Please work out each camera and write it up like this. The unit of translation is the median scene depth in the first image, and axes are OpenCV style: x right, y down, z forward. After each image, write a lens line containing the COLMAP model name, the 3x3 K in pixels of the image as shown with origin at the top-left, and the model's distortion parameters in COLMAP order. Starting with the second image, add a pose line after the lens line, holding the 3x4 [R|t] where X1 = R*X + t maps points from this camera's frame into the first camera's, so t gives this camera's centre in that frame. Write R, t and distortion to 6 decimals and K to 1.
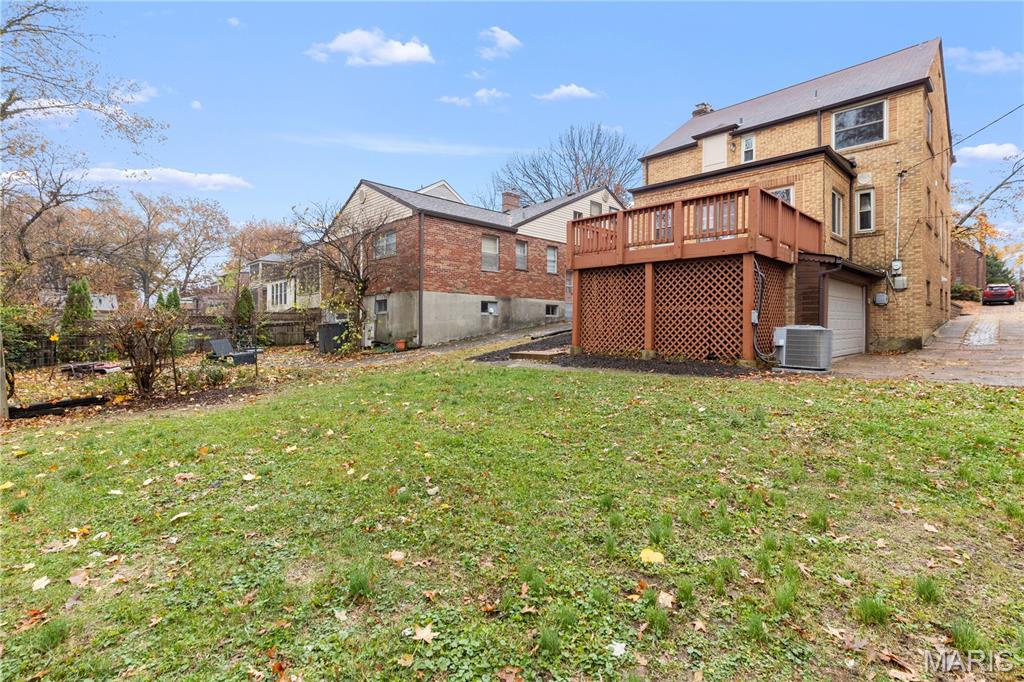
lens RADIAL K [[469.3, 0, 515.6], [0, 469.3, 320.6], [0, 0, 1]] dist [0.000790, -0.001023]
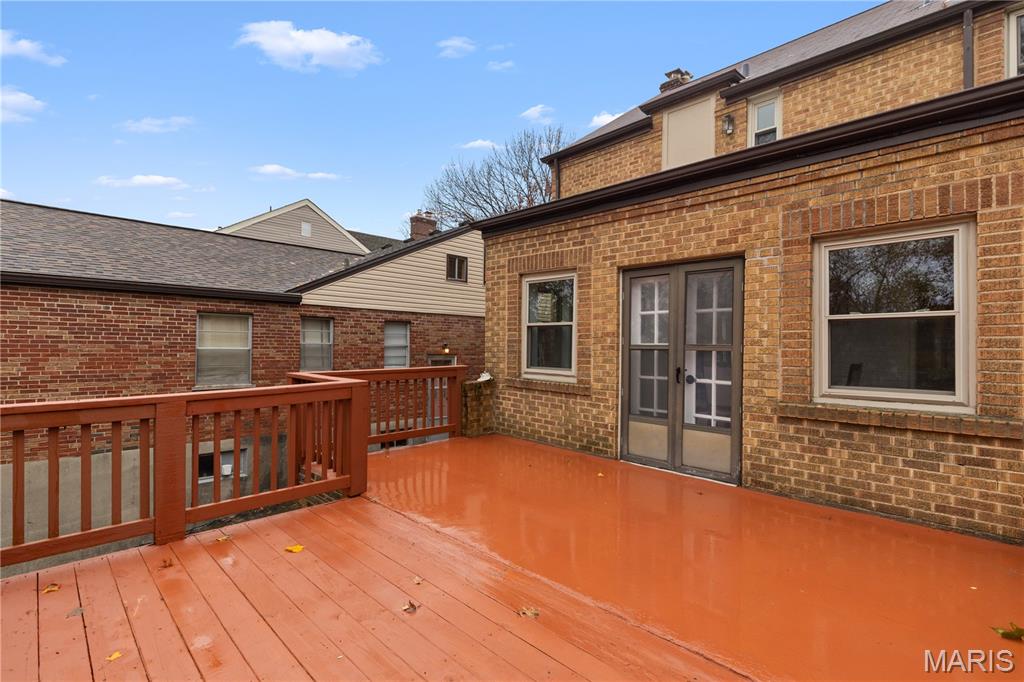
lens RADIAL K [[469.3, 0, 515.9], [0, 469.3, 345.8], [0, 0, 1]] dist [0.000790, -0.001023]
pose [[0.999921, 0.003275, 0.012154, 0.273427], [-0.003379, 0.999958, 0.008540, -0.175991], [-0.012125, -0.008581, 0.999890, 0.591537]]
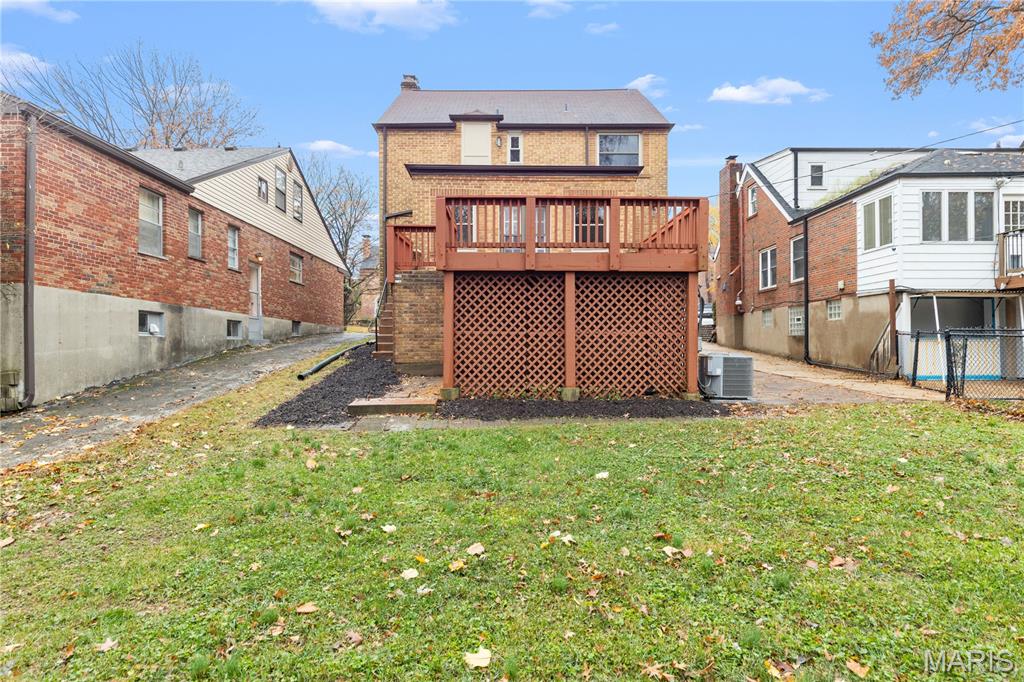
lens RADIAL K [[573.1, 0, 513.0], [0, 573.1, 339.9], [0, 0, 1]] dist [0.011041, -0.000868]
pose [[0.690601, 0.000977, 0.723235, -0.282848], [0.000513, 0.999998, -0.001840, -0.007770], [-0.723235, 0.001642, 0.690600, 0.273206]]
